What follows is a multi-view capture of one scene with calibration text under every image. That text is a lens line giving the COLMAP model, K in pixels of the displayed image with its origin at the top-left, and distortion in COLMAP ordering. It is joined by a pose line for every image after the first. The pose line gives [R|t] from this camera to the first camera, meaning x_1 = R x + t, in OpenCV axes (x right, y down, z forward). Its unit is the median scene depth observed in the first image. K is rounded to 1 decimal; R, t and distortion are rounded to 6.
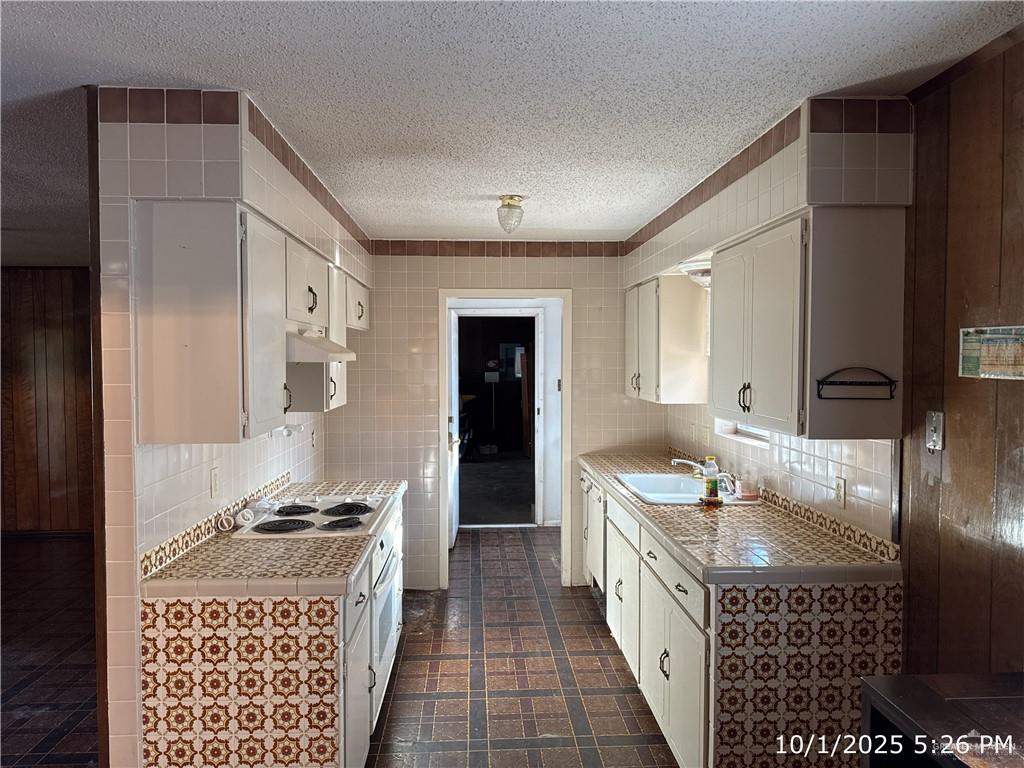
lens RADIAL K [[725.6, 0, 509.8], [0, 725.6, 383.2], [0, 0, 1]] dist [0.044753, -0.054026]
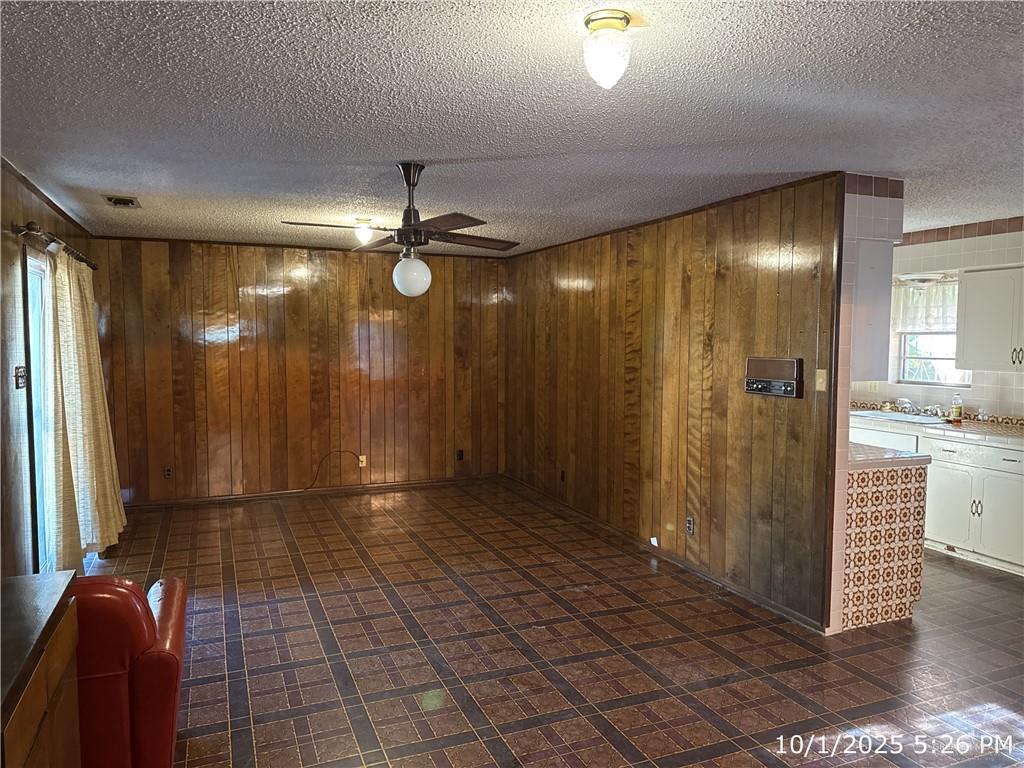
lens RADIAL K [[725.6, 0, 511.4], [0, 725.6, 382.9], [0, 0, 1]] dist [0.044753, -0.054026]
pose [[0.938997, -0.014924, 0.343601, -1.815281], [0.004737, 0.999525, 0.030468, 0.030459], [-0.343892, -0.026982, 0.938621, -0.332459]]
